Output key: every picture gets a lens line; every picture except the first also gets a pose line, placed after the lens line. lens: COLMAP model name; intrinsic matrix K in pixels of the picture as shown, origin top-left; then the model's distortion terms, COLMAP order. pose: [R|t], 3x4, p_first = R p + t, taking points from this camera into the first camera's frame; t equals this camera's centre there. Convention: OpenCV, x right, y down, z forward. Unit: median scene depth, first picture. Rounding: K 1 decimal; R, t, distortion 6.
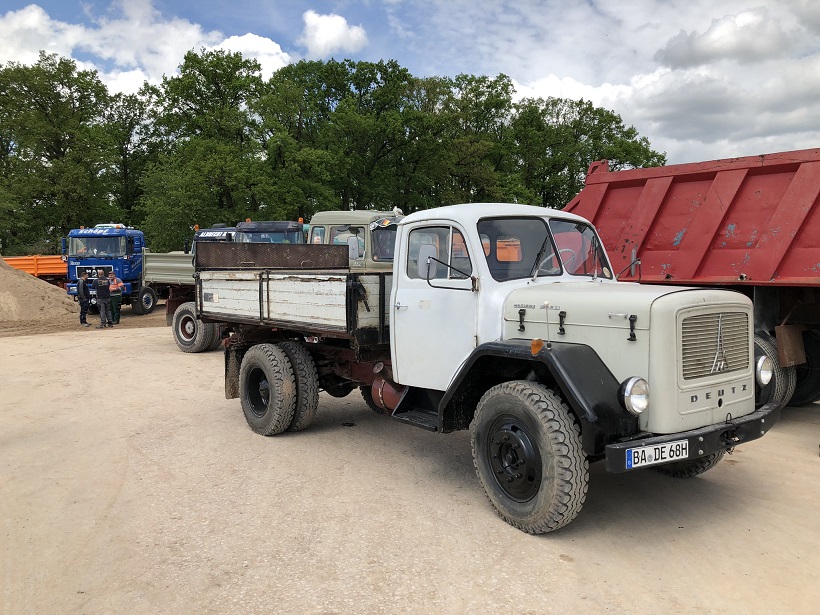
lens RADIAL K [[653.7, 0, 397.9], [0, 653.7, 300.4], [0, 0, 1]] dist [0.009824, 0.009907]
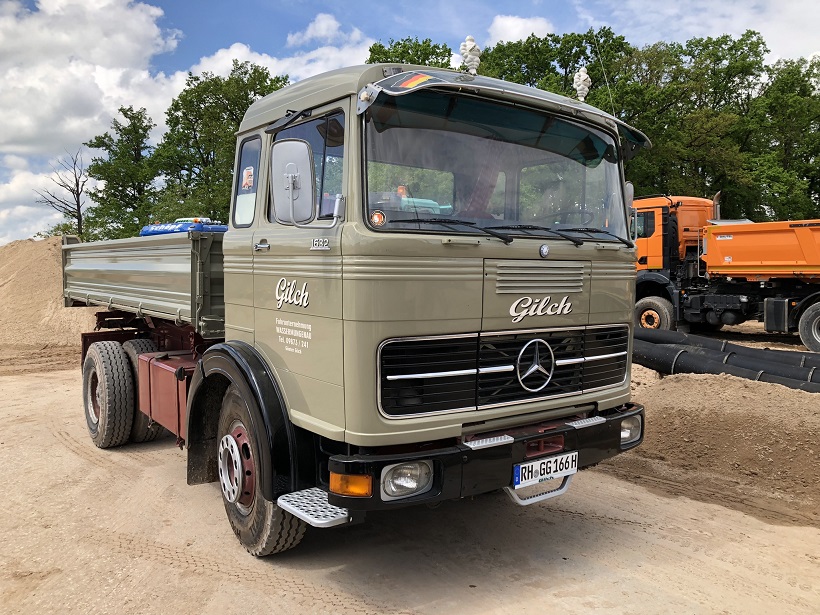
lens RADIAL K [[653.7, 0, 410.0], [0, 653.7, 299.2], [0, 0, 1]] dist [0.009824, 0.009907]
pose [[0.952378, 0.000071, -0.304919, 0.009433], [-0.004685, 0.999885, -0.014401, -0.004594], [0.304883, 0.015144, 0.952269, 0.120473]]
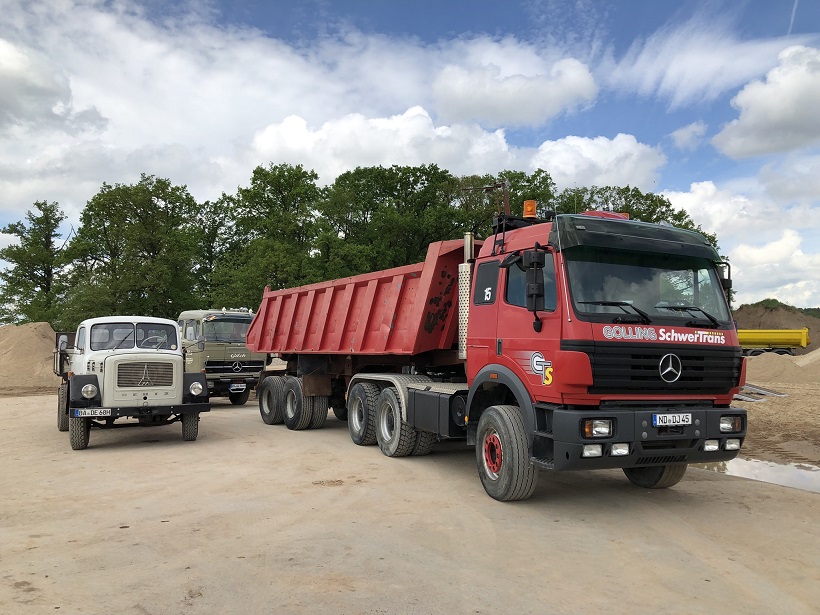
lens RADIAL K [[653.7, 0, 405.8], [0, 653.7, 298.3], [0, 0, 1]] dist [0.009824, 0.009907]
pose [[0.987404, -0.016803, -0.157323, 0.113309], [-0.003122, 0.992082, -0.125554, 0.005388], [0.158187, 0.124463, 0.979533, -0.081483]]
